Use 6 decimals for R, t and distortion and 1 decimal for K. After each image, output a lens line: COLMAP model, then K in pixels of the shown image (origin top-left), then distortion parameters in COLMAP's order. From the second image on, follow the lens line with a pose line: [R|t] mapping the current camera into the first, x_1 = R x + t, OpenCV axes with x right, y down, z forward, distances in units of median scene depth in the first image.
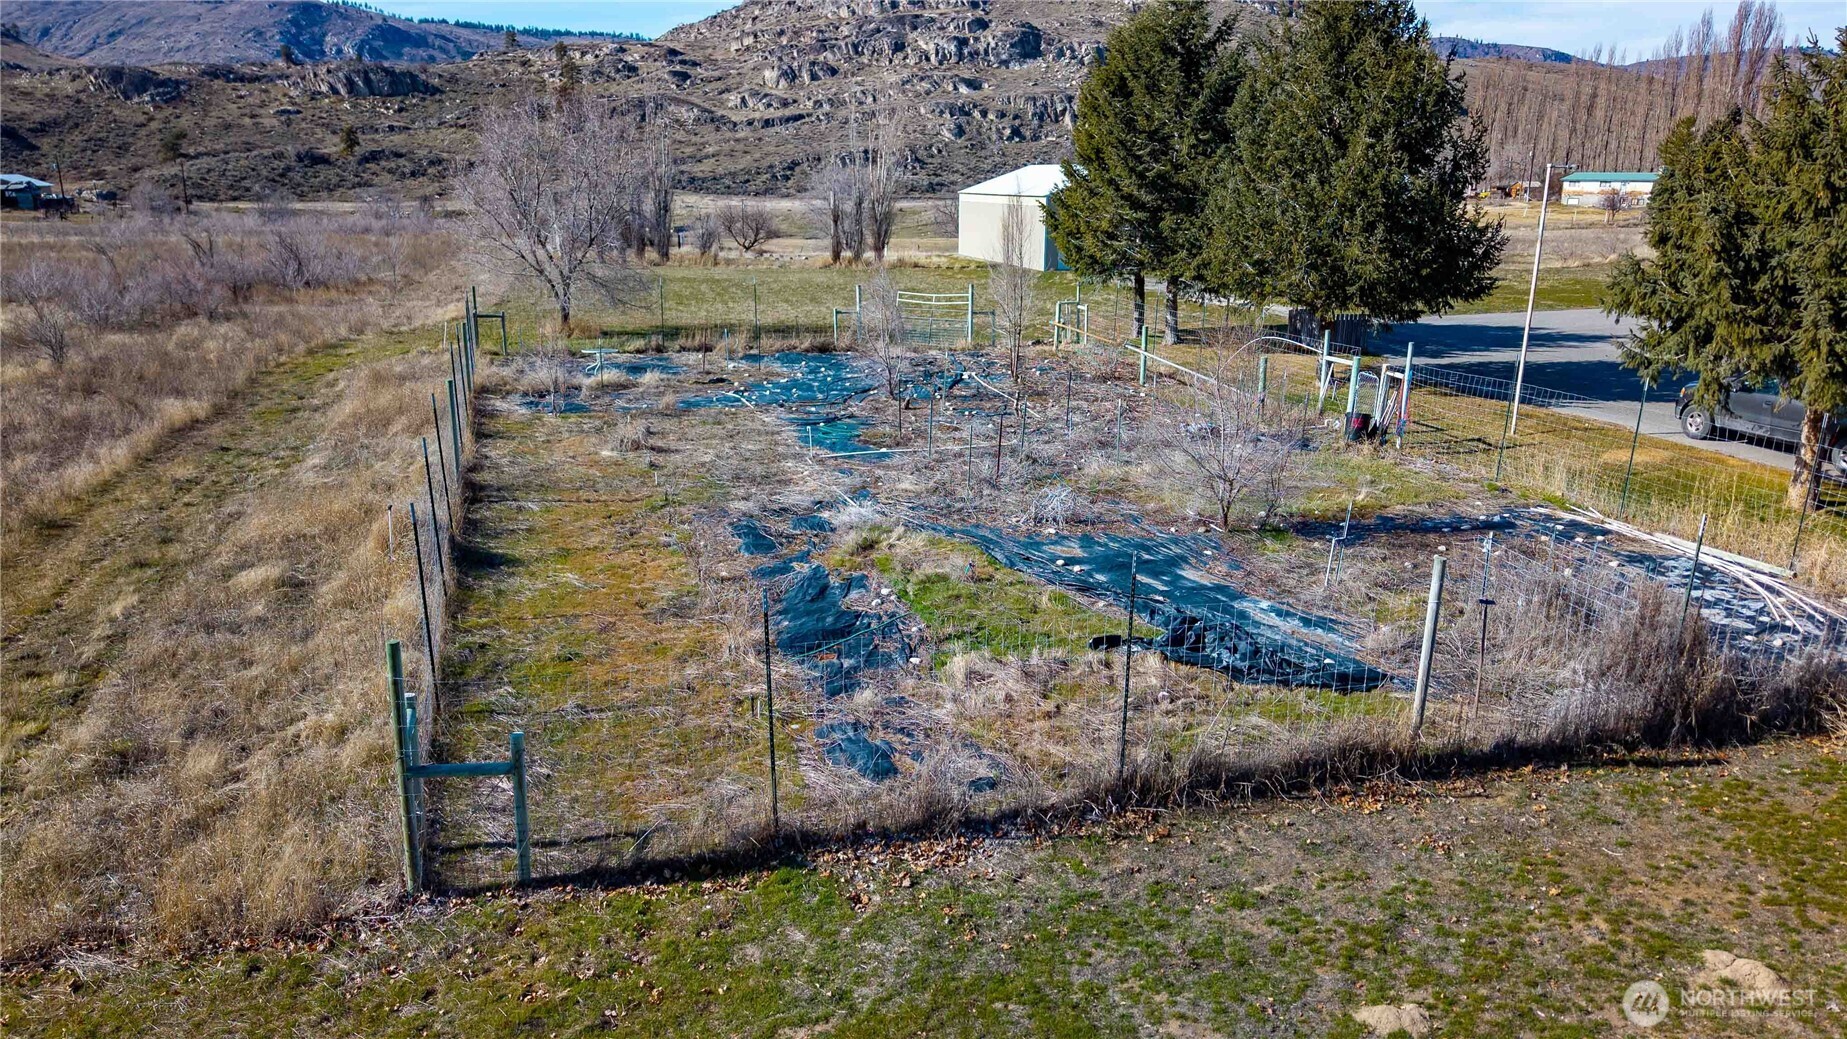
lens RADIAL K [[1241.9, 0, 921.3], [0, 1241.9, 527.5], [0, 0, 1]] dist [0.023153, -0.025675]
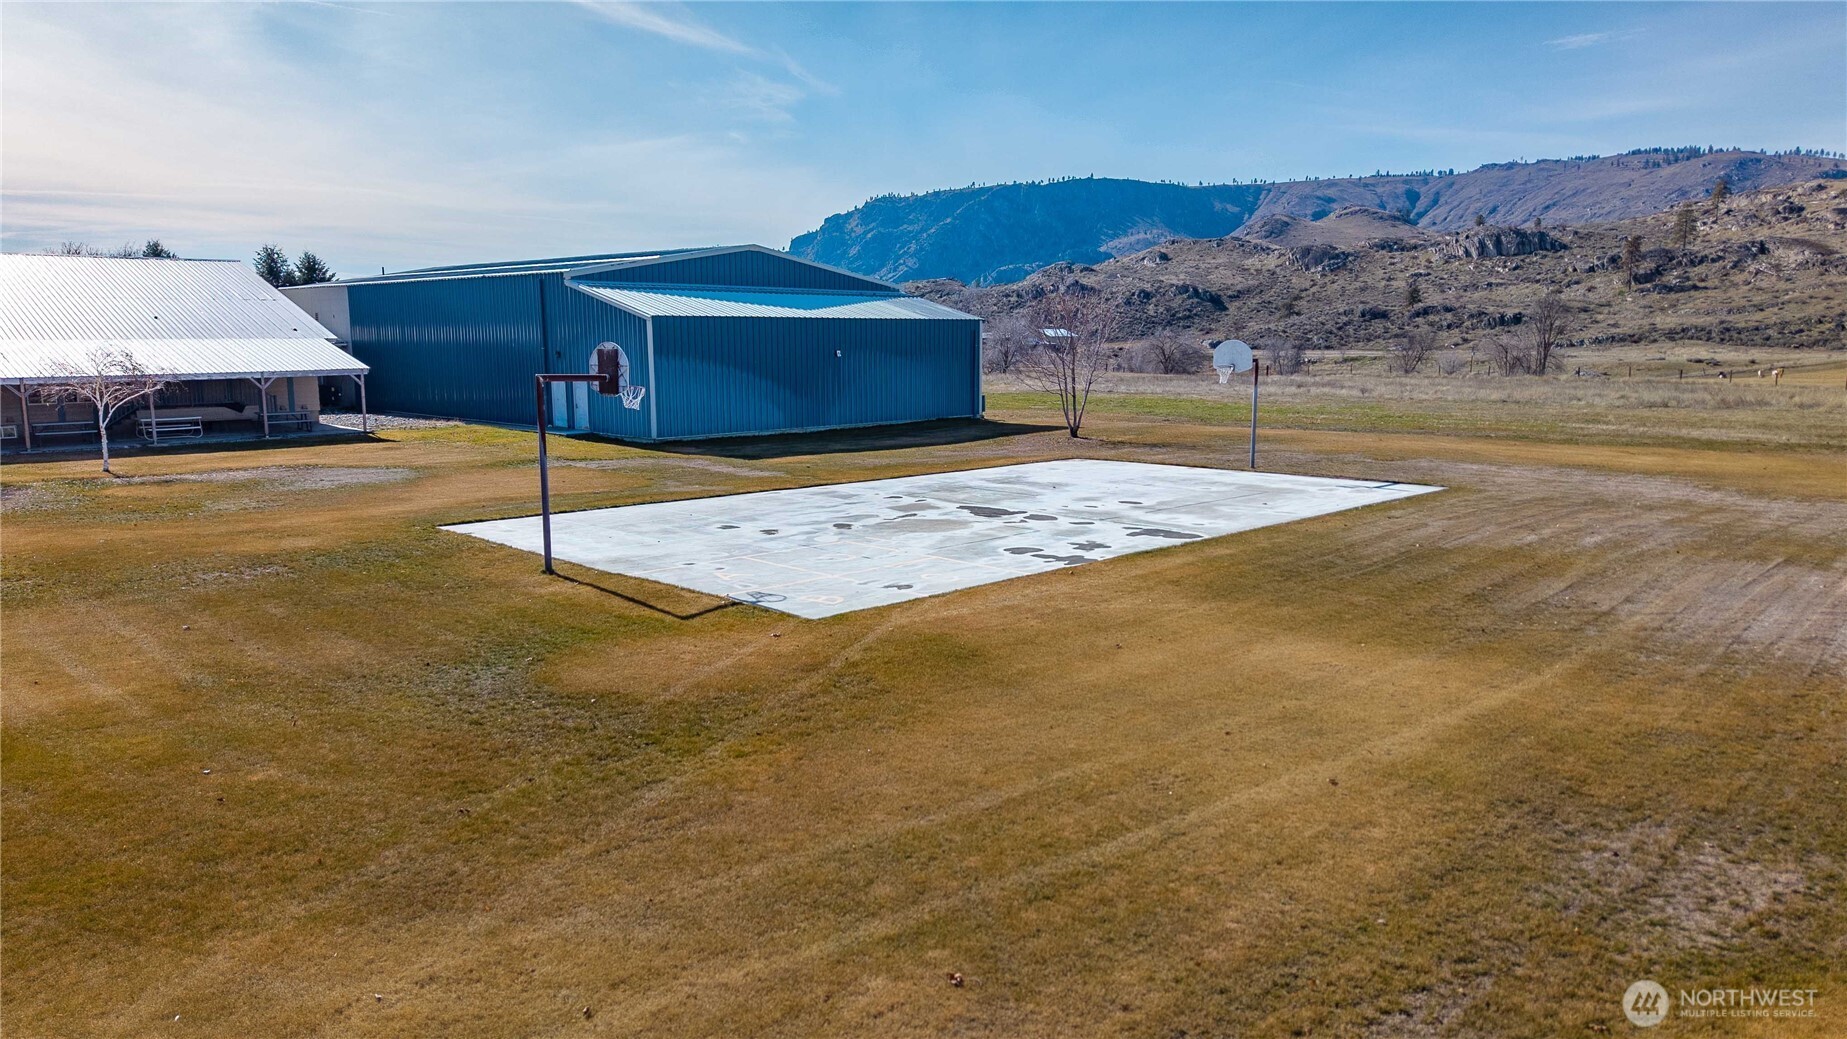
lens RADIAL K [[1241.9, 0, 915.5], [0, 1241.9, 524.5], [0, 0, 1]] dist [0.023153, -0.025675]
pose [[0.505360, 0.129517, -0.853133, 0.270185], [-0.231861, 0.972694, 0.010324, -0.016611], [0.831175, 0.192591, 0.521591, 0.070175]]
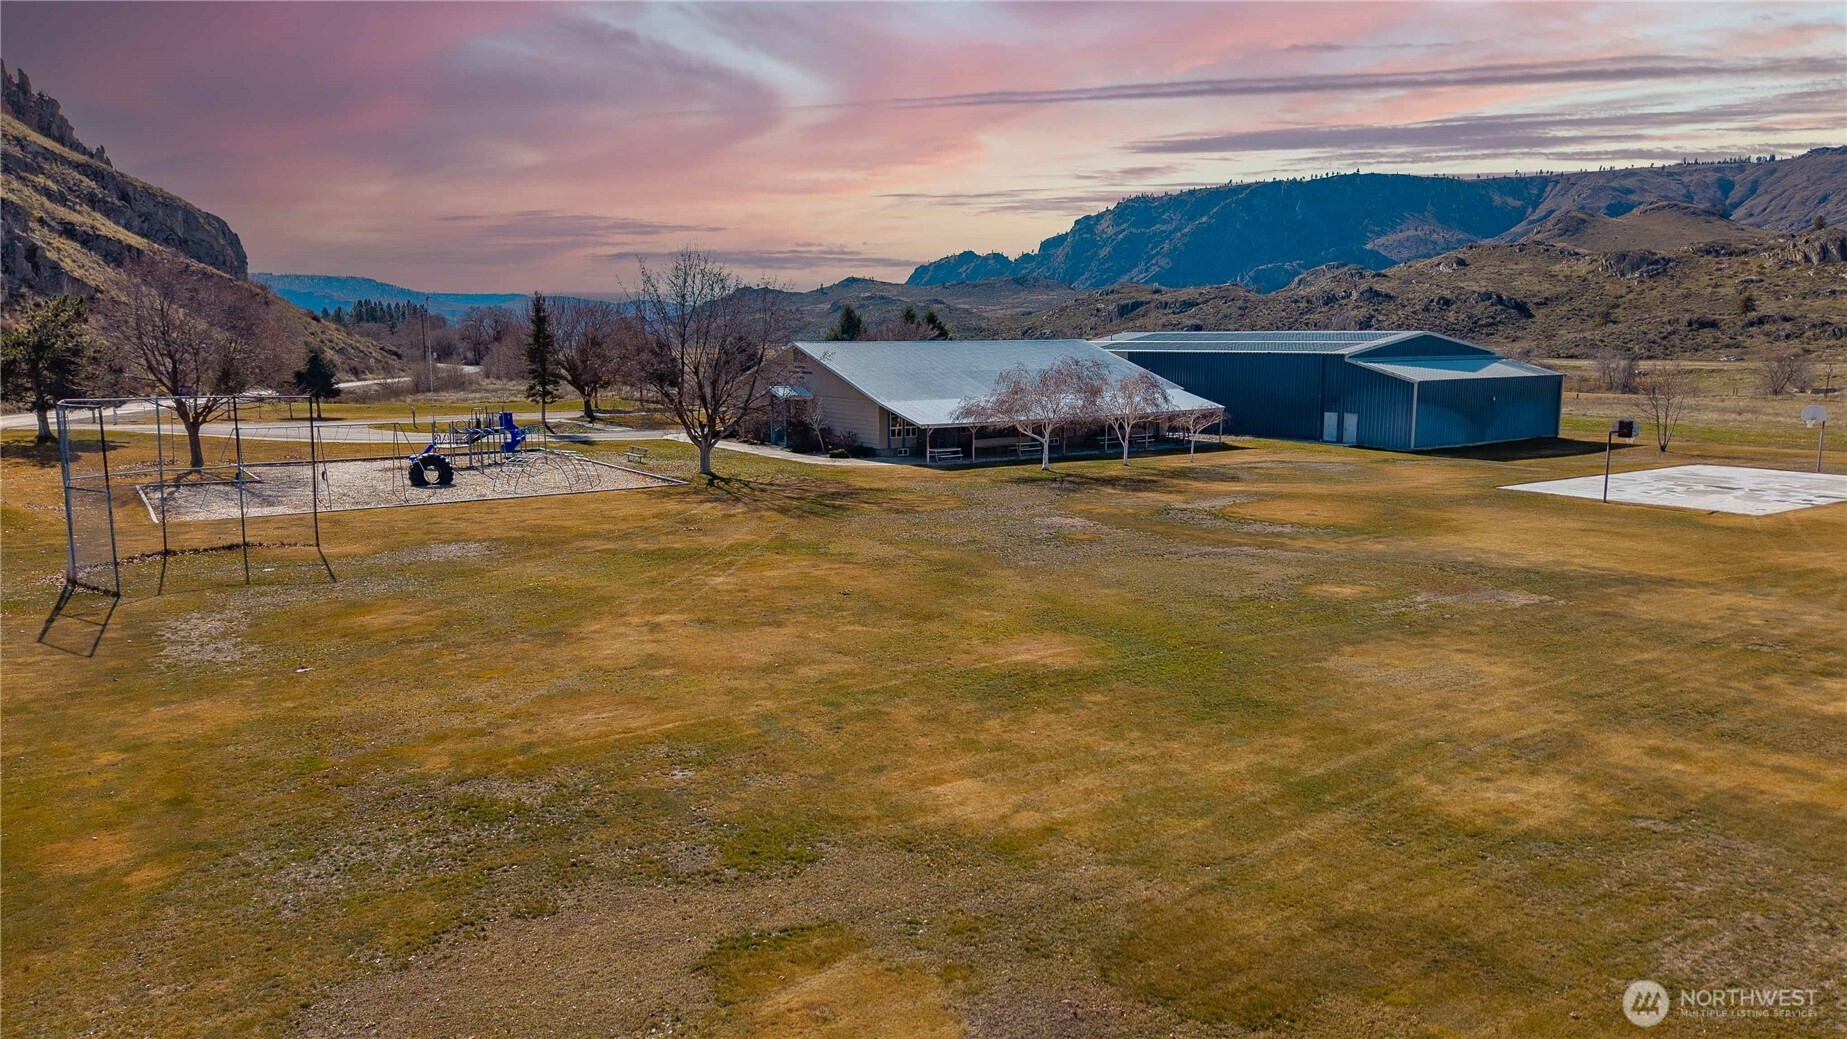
lens RADIAL K [[1241.9, 0, 914.6], [0, 1241.9, 525.0], [0, 0, 1]] dist [0.023153, -0.025675]
pose [[0.332793, 0.141920, -0.932259, 0.315005], [-0.253844, 0.965601, 0.056380, -0.000011], [0.908191, 0.217886, 0.357371, -0.016681]]
